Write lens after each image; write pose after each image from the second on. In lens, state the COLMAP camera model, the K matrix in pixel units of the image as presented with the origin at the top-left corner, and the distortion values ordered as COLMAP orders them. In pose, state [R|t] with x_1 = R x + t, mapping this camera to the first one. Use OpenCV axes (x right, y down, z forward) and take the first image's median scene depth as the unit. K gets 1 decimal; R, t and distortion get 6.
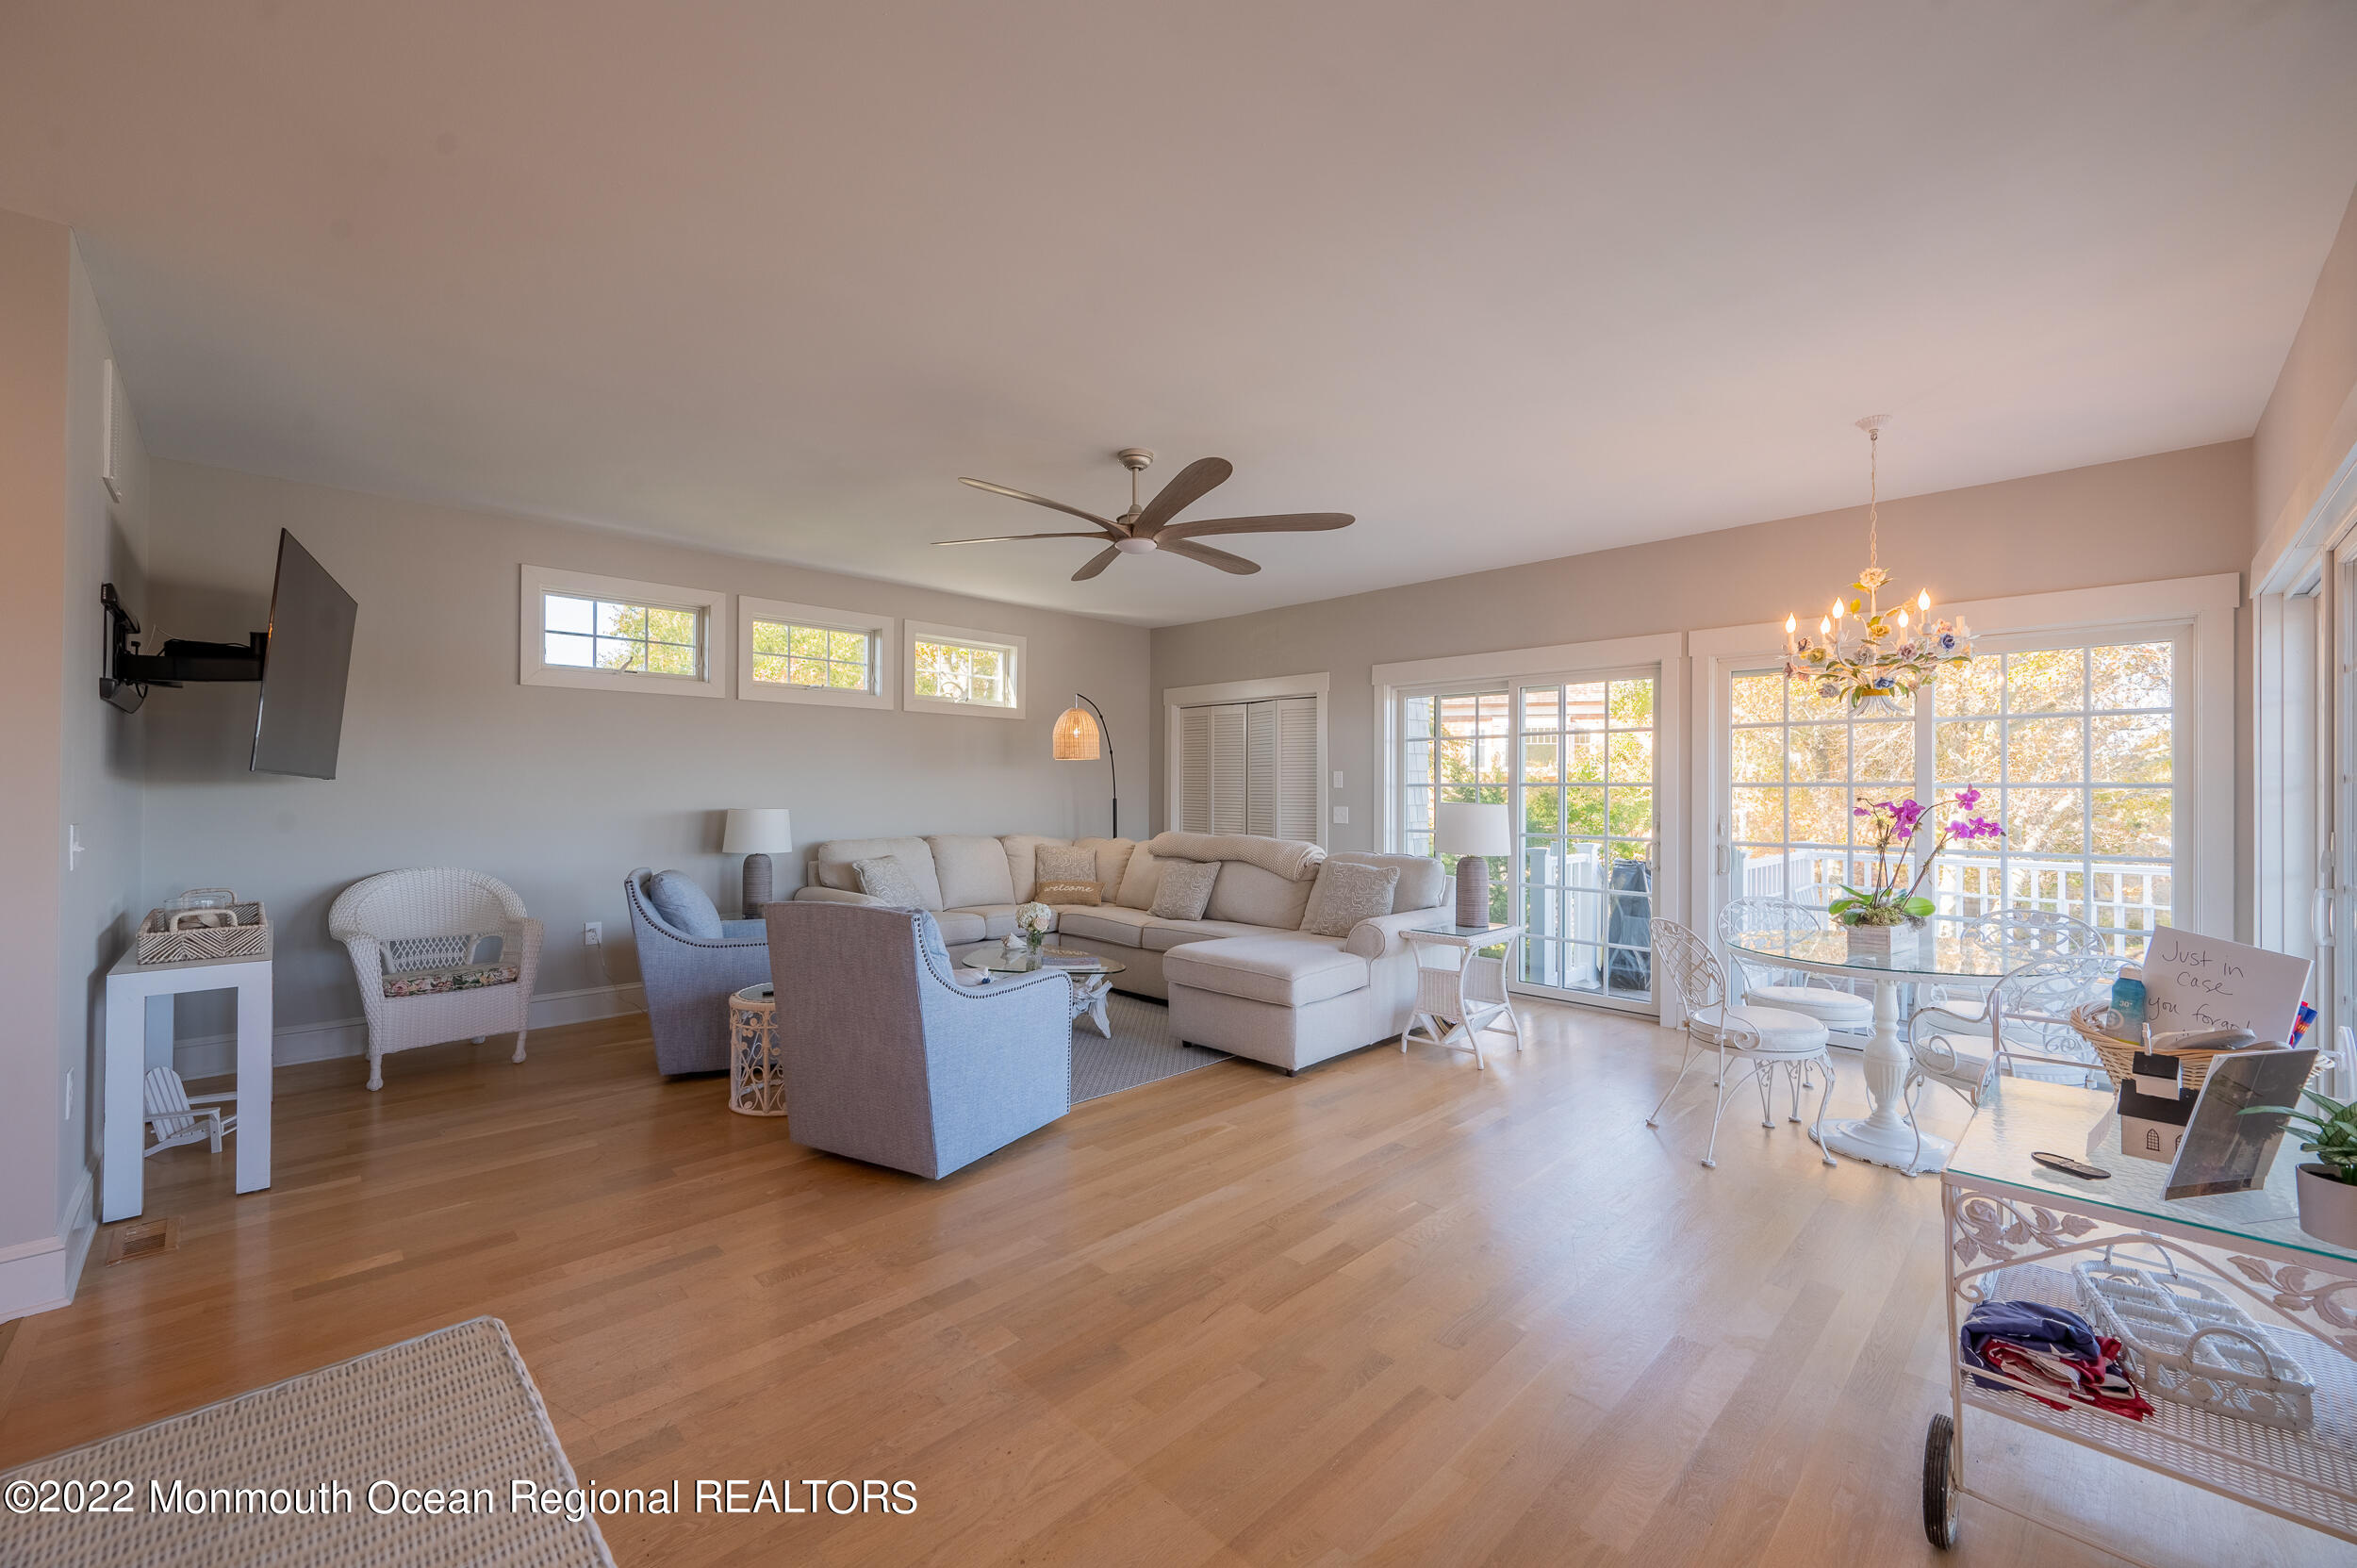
lens RADIAL K [[936.8, 0, 1164.4], [0, 936.8, 781.7], [0, 0, 1]] dist [0.000496, 0.000590]
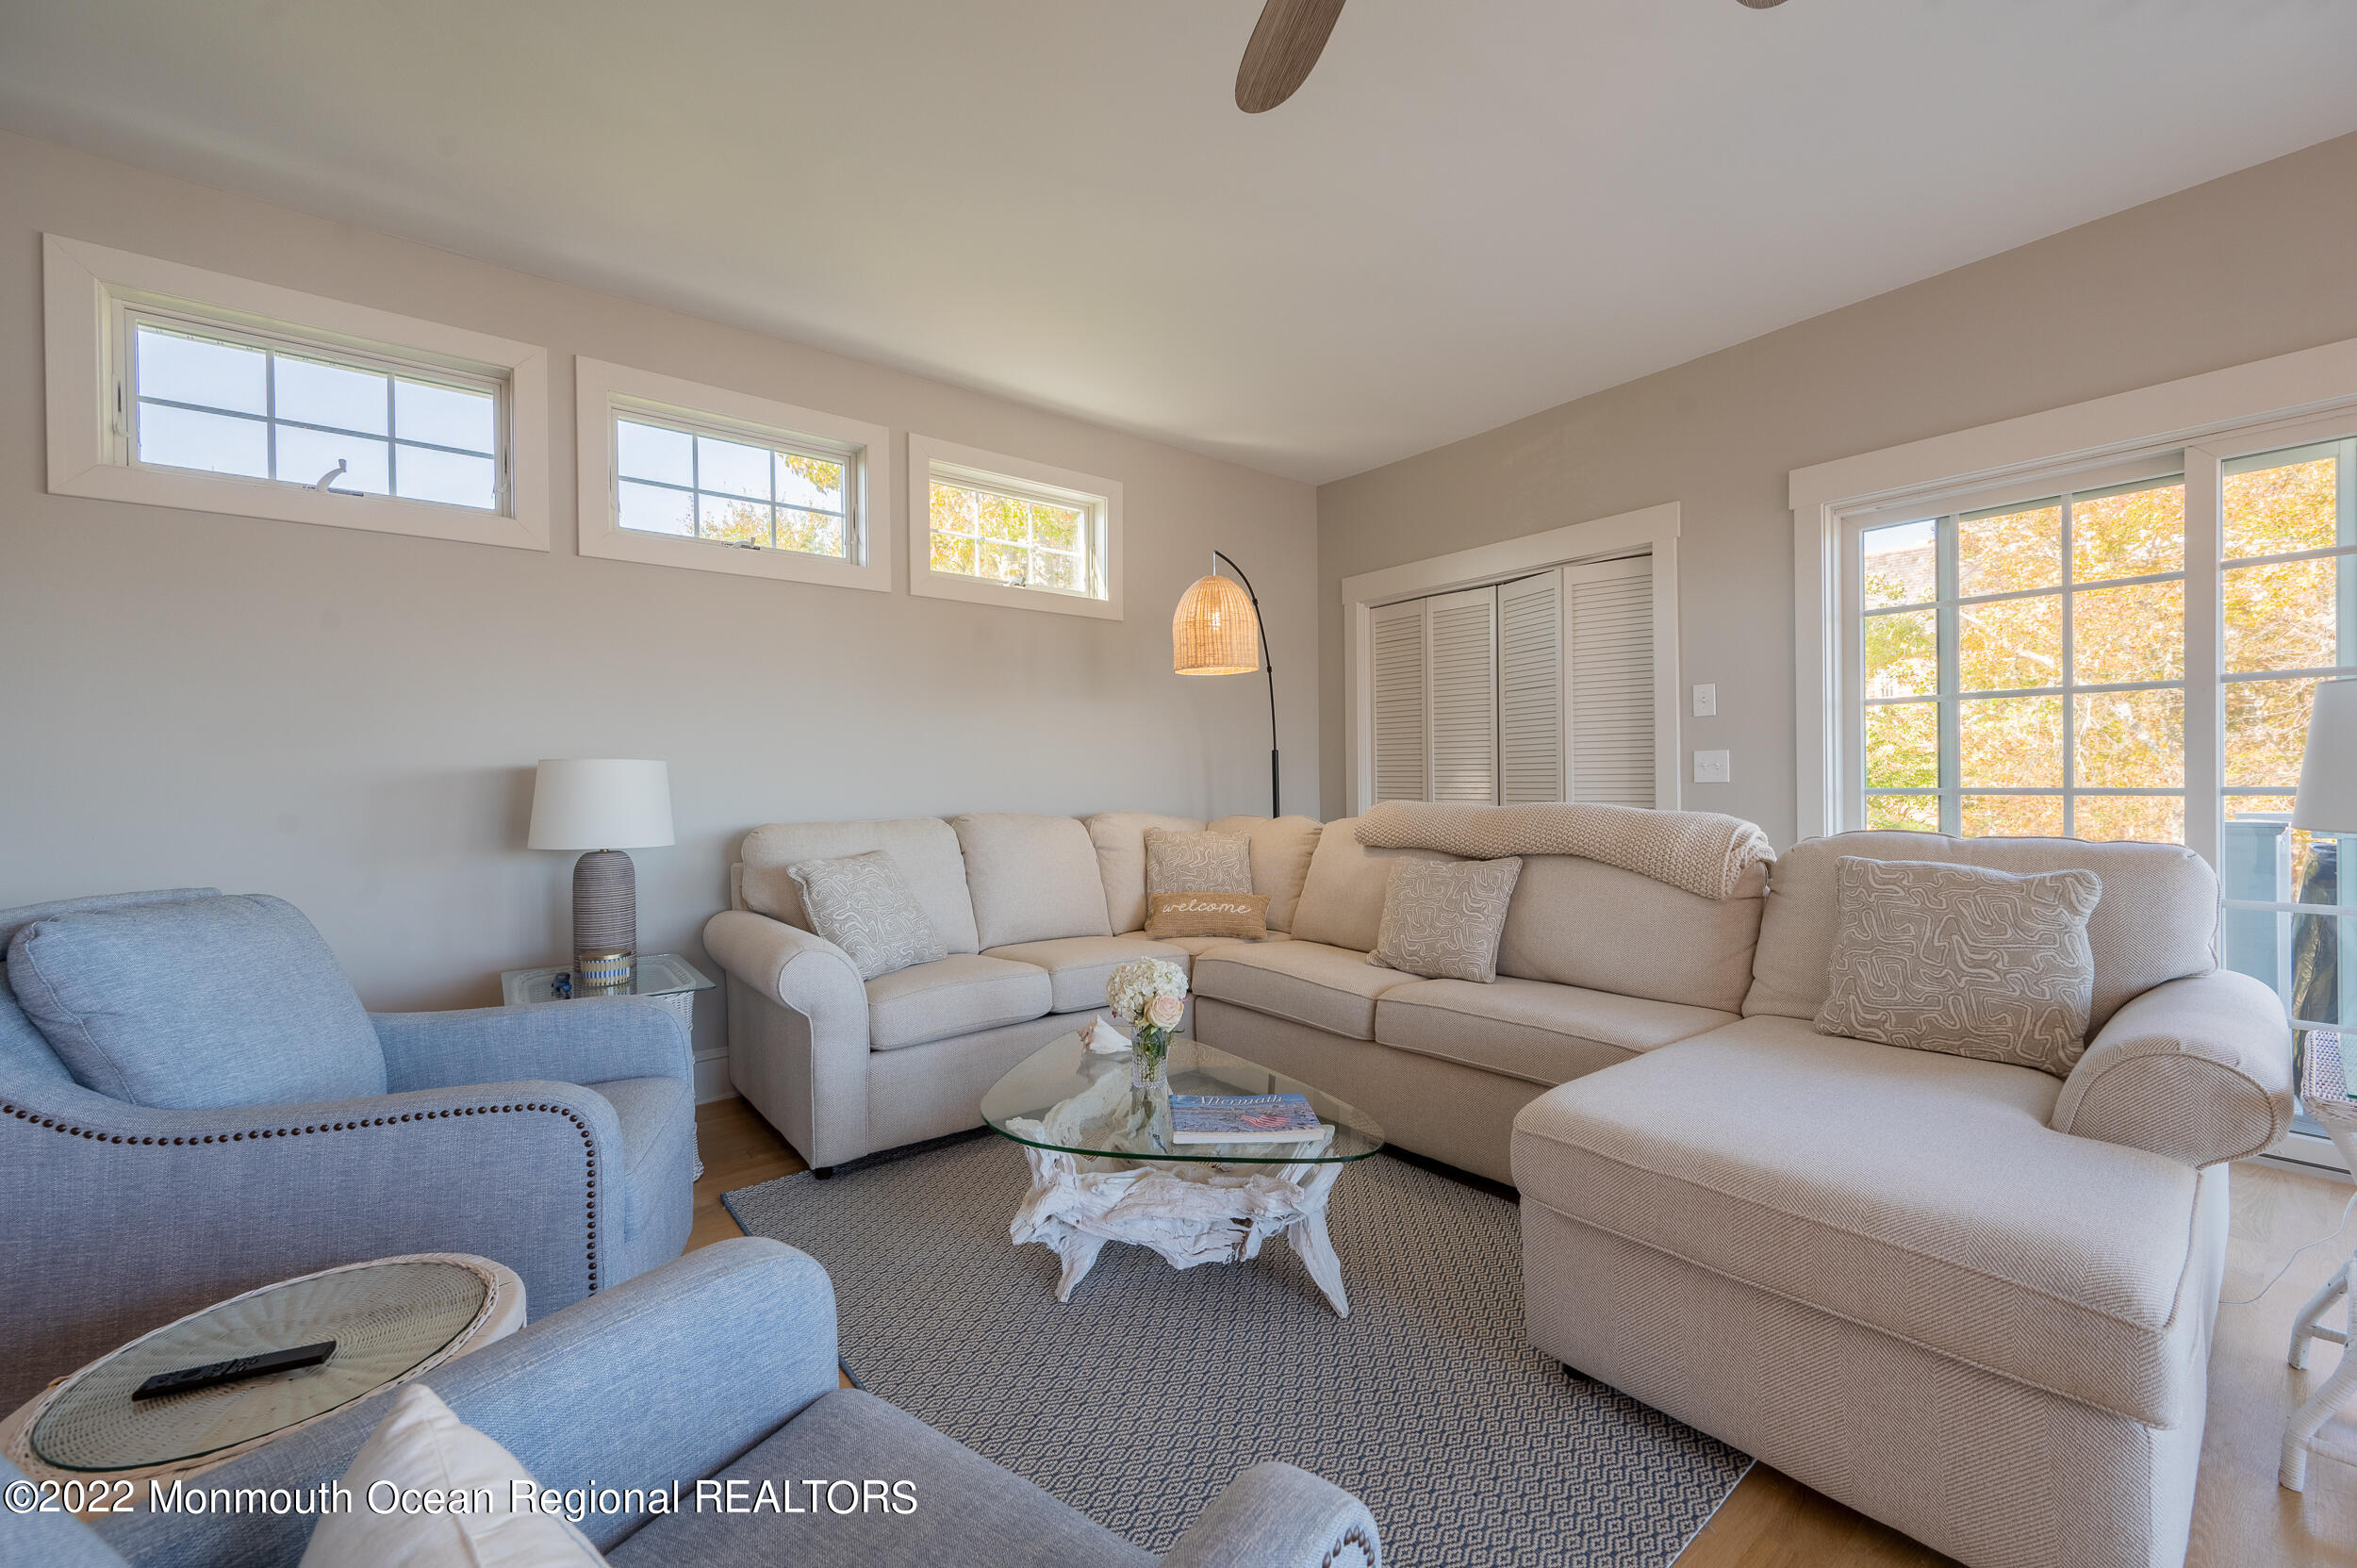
lens RADIAL K [[936.8, 0, 1171.6], [0, 936.8, 780.7], [0, 0, 1]] dist [0.000496, 0.000590]
pose [[0.994835, -0.016078, -0.100223, -0.068289], [0.017269, 0.999790, 0.011023, 0.034492], [0.100024, -0.012696, 0.994904, 0.467857]]
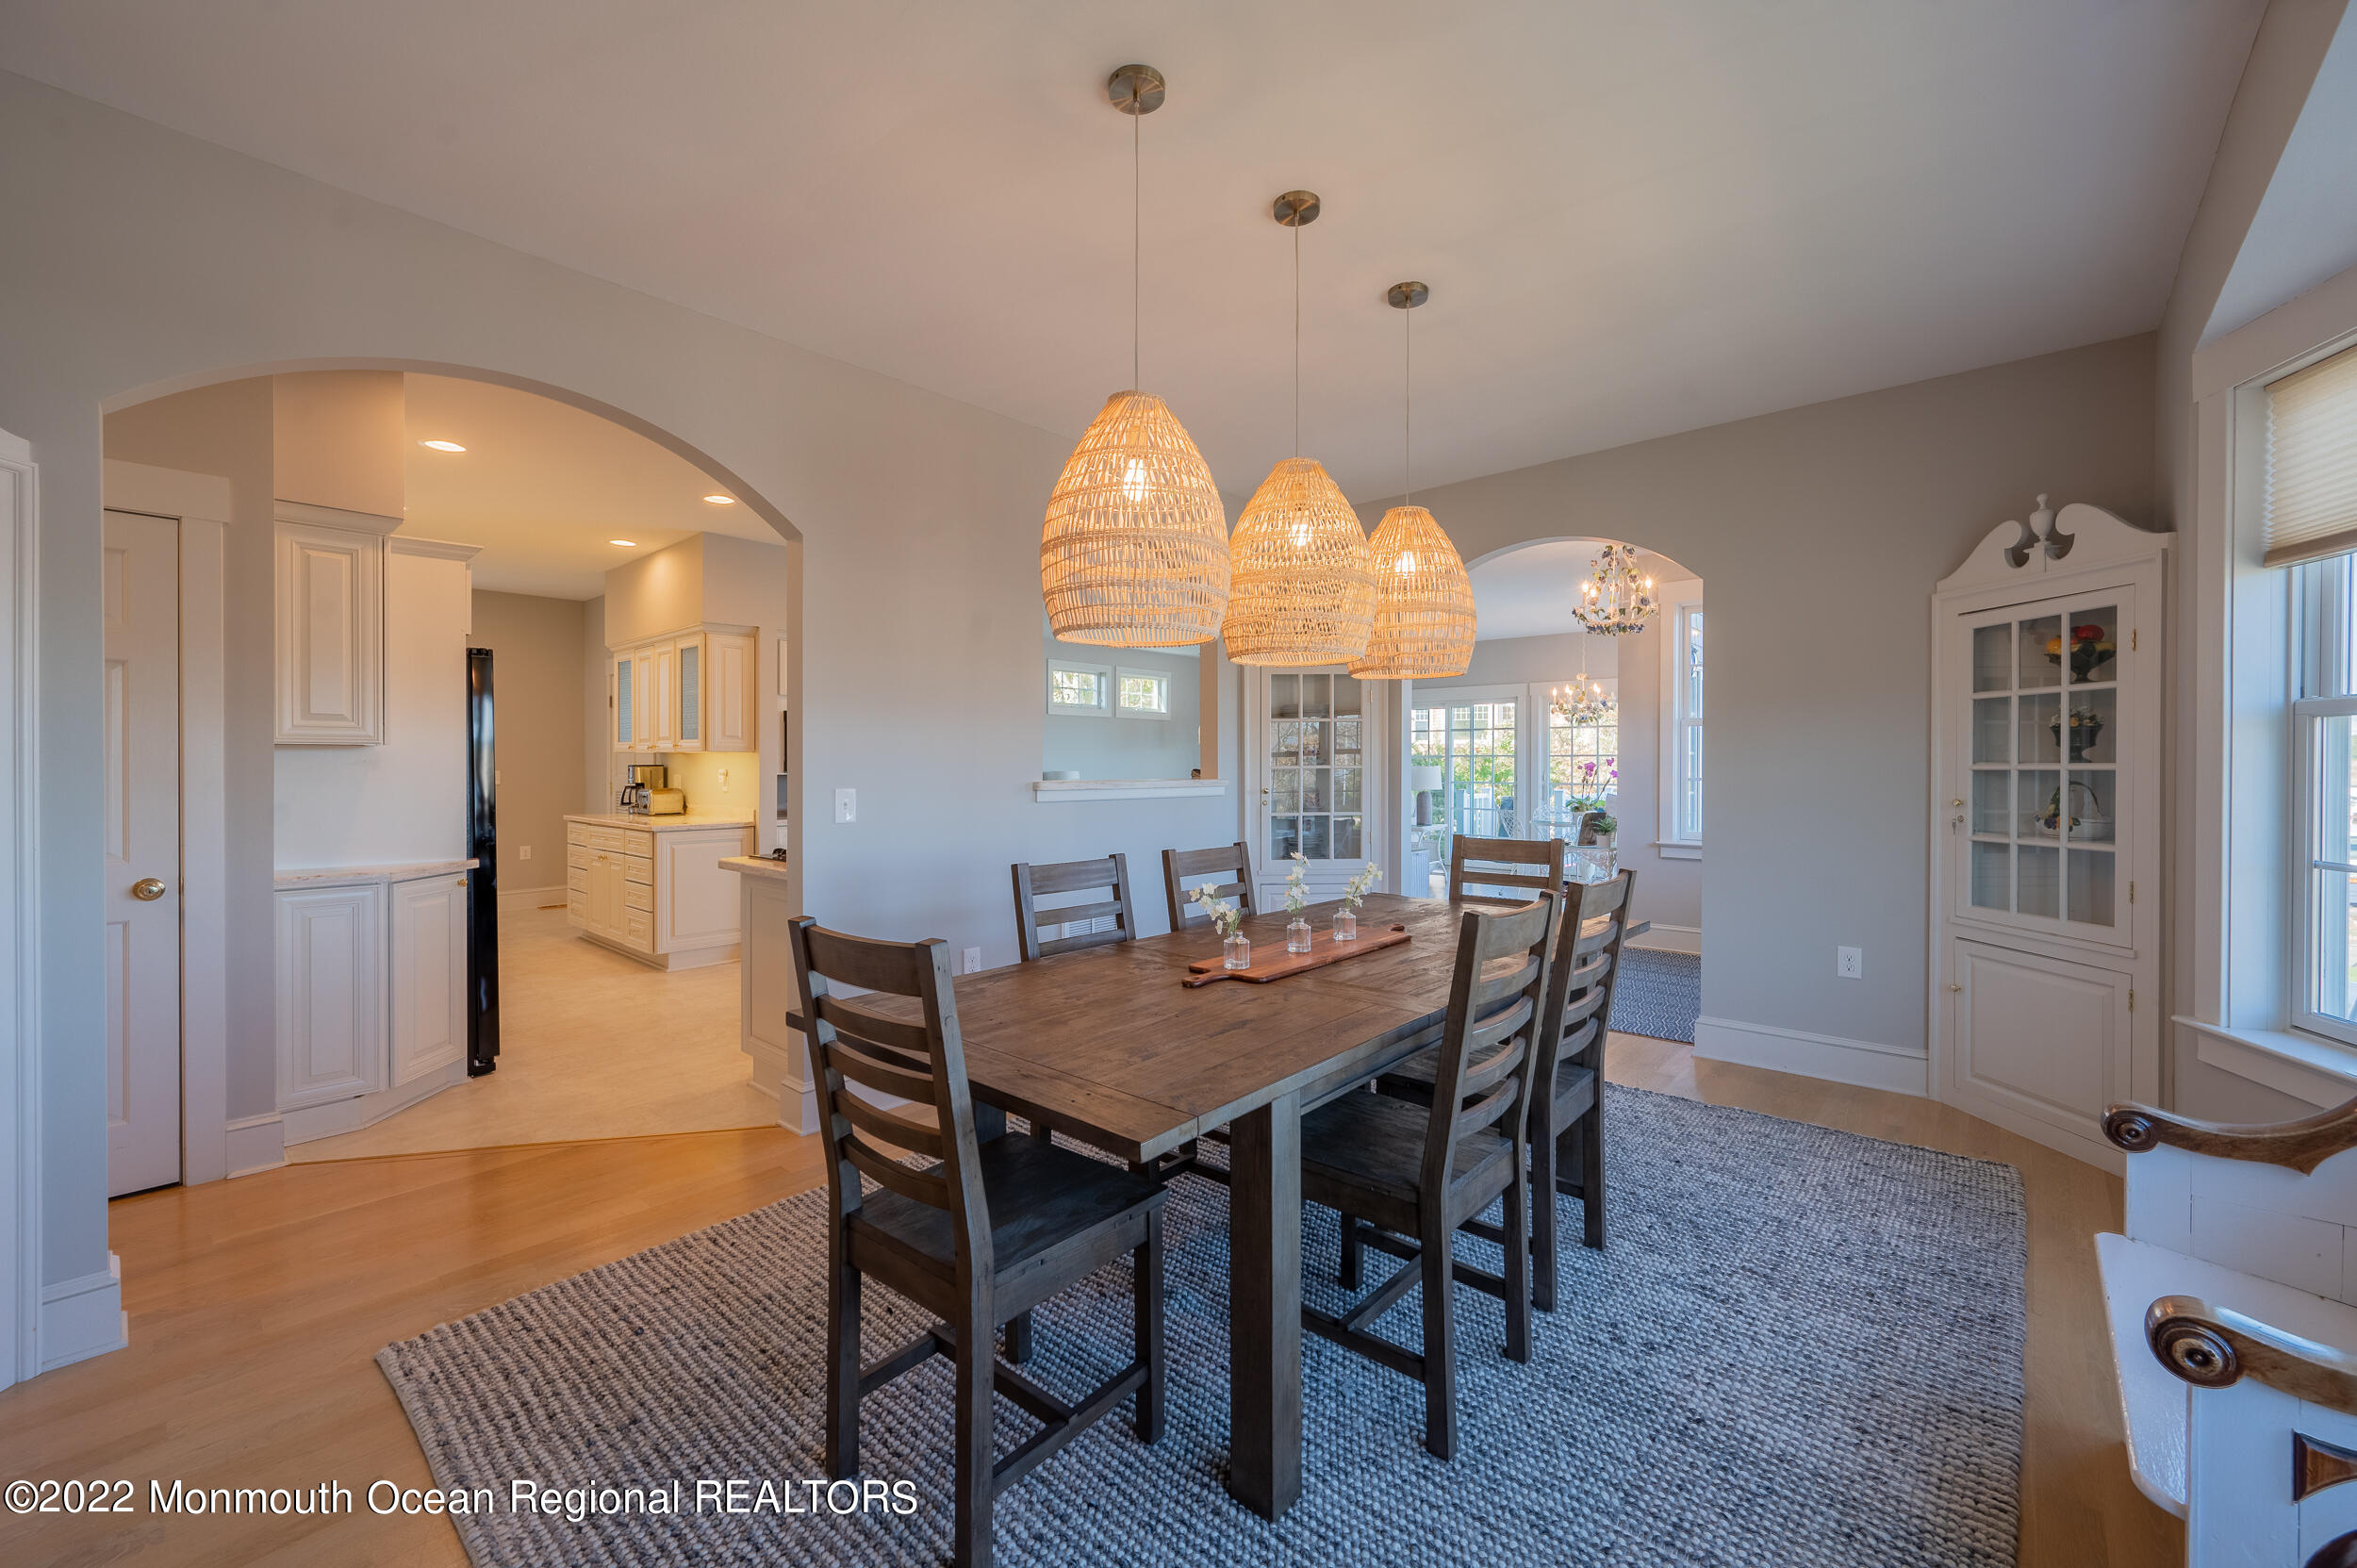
lens RADIAL K [[936.8, 0, 1183.5], [0, 936.8, 775.2], [0, 0, 1]] dist [0.000496, 0.000590]
pose [[0.999771, -0.000534, 0.021373, -0.193273], [0.000563, 0.999999, -0.001334, 0.039562], [-0.021372, 0.001346, 0.999771, -0.833742]]
